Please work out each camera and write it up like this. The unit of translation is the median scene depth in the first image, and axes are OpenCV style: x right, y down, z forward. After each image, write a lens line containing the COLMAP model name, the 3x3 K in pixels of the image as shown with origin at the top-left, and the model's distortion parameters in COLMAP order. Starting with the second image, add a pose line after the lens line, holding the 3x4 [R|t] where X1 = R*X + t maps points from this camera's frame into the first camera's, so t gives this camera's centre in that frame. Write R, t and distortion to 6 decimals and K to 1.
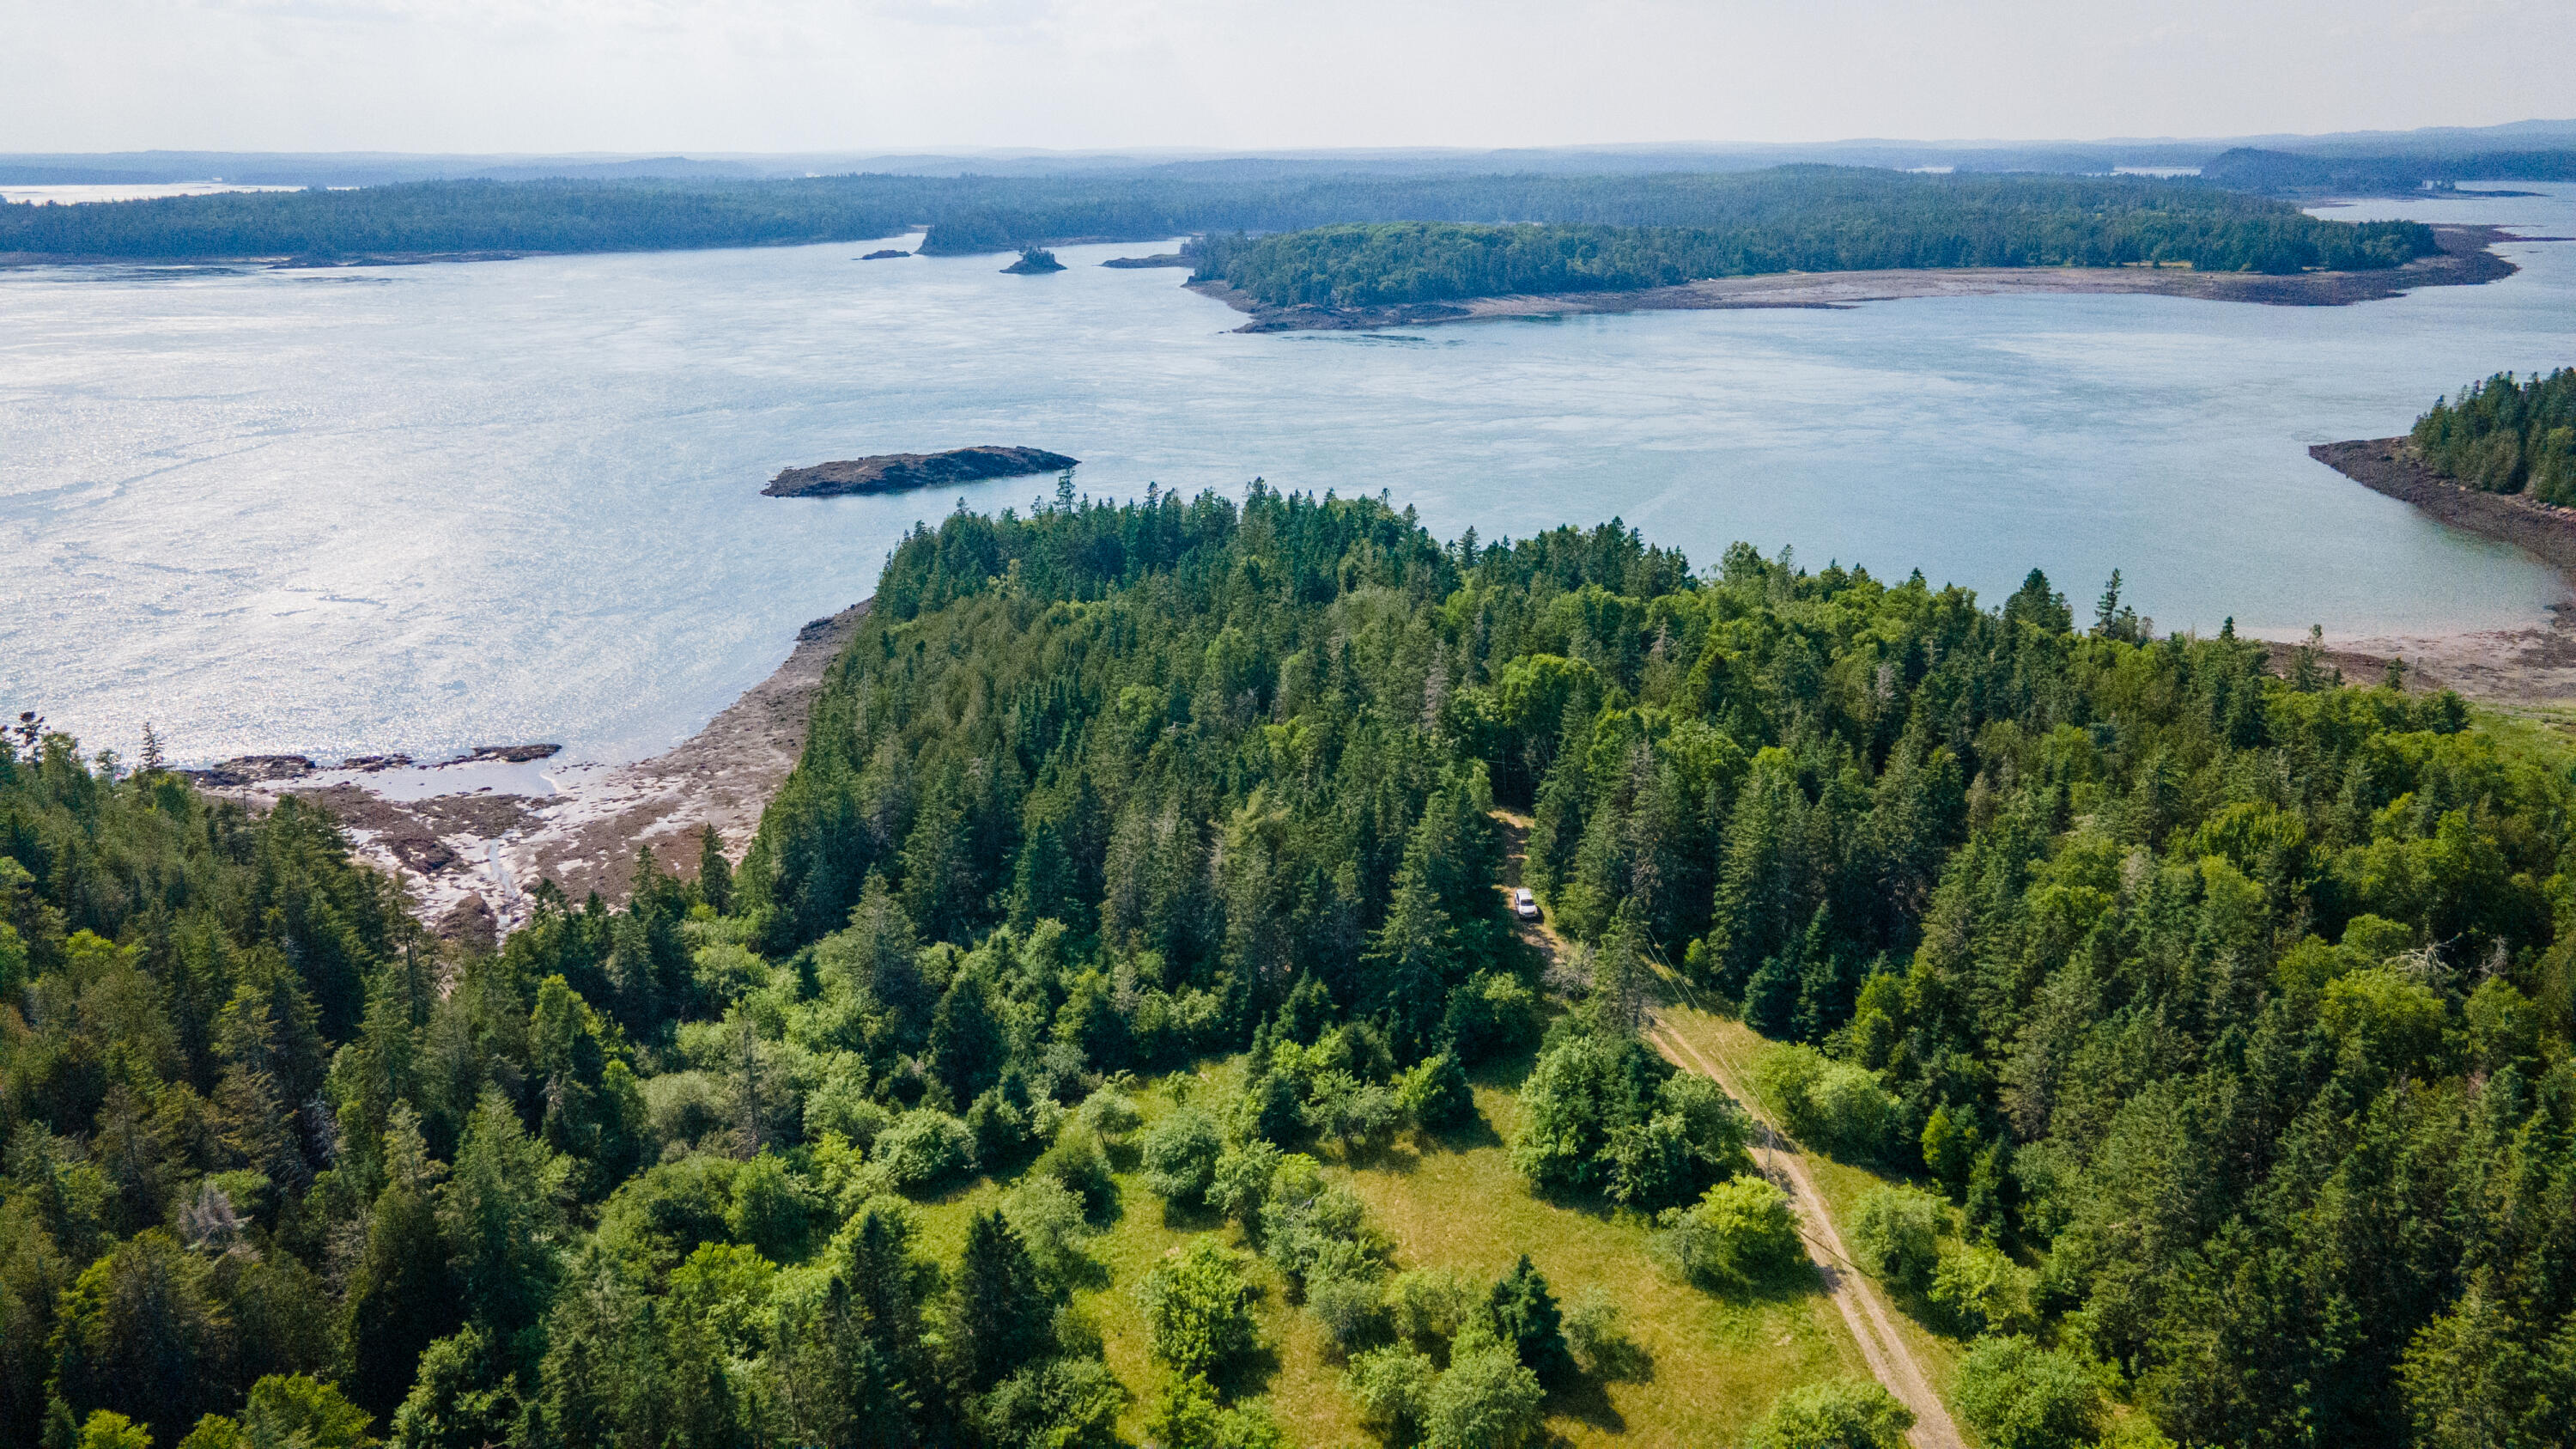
lens RADIAL K [[1861.3, 0, 1288.0], [0, 1861.3, 724.5], [0, 0, 1]] dist [0.011696, 0.044737]
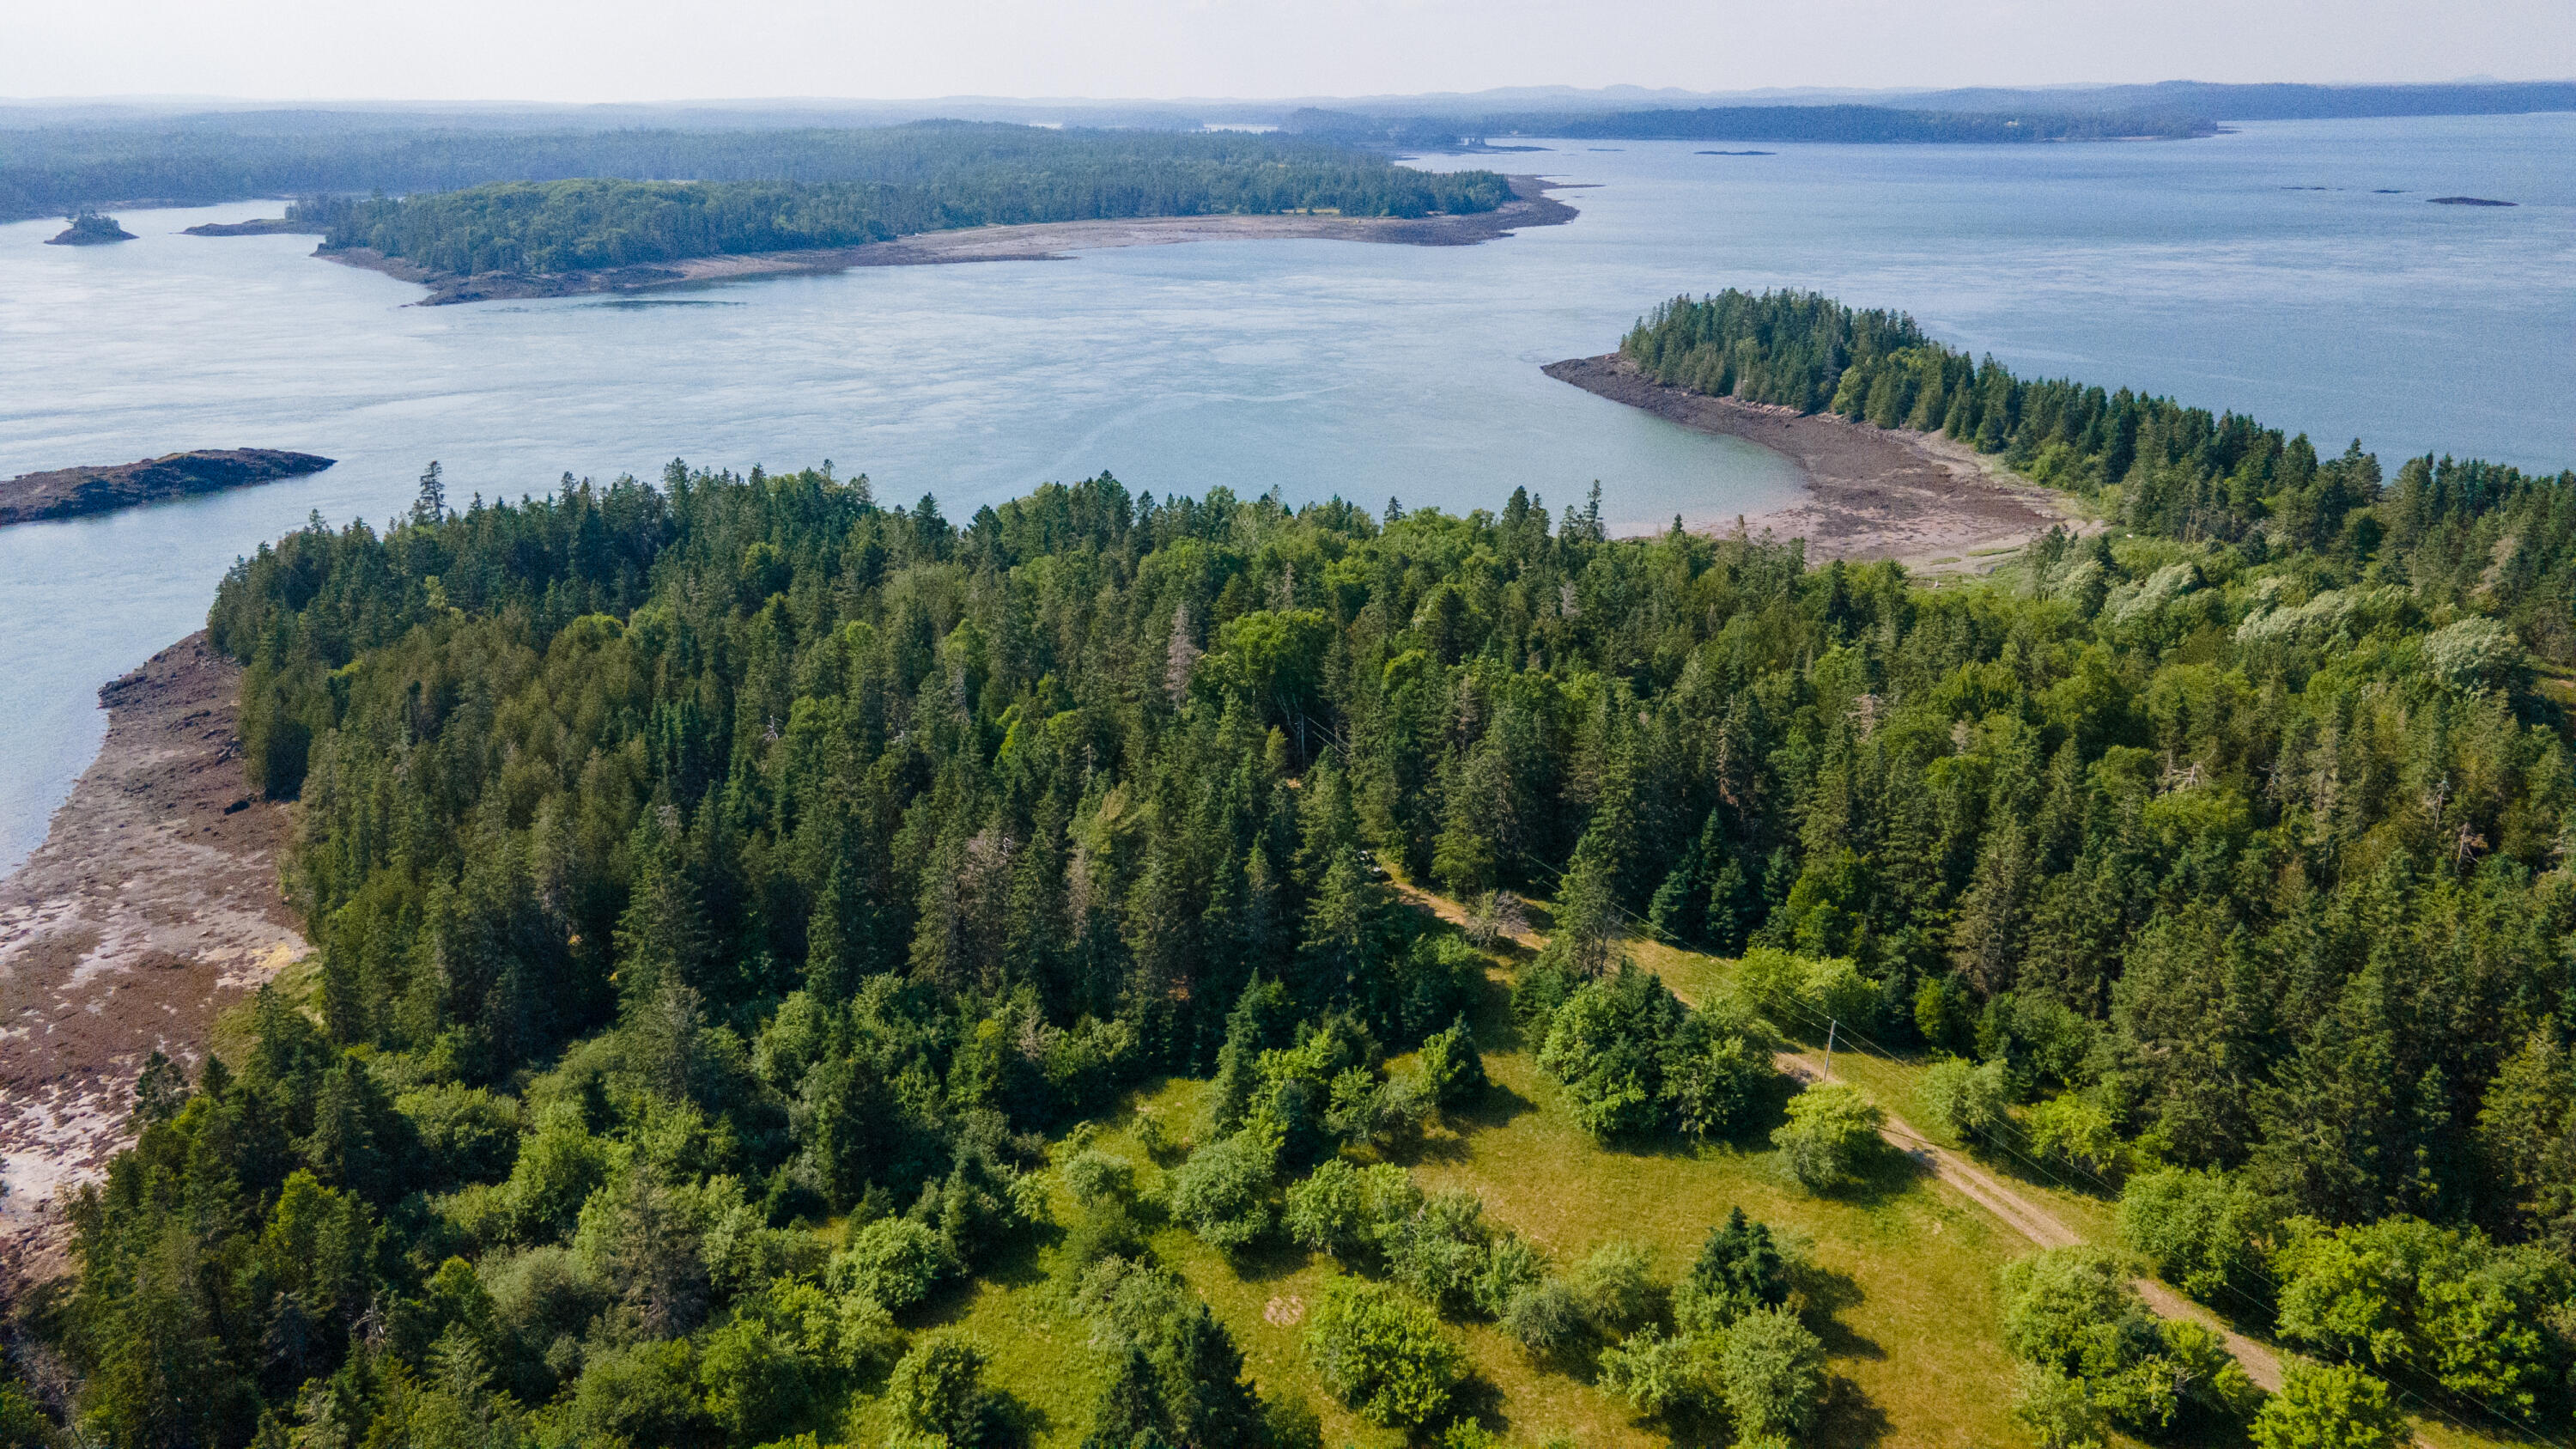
lens RADIAL K [[1861.3, 0, 1288.0], [0, 1861.3, 724.5], [0, 0, 1]] dist [0.011696, 0.044737]
pose [[0.902973, -0.135792, 0.407676, -0.100422], [0.127039, 0.990706, 0.048611, -0.009528], [-0.410488, 0.007897, 0.911832, 0.046061]]
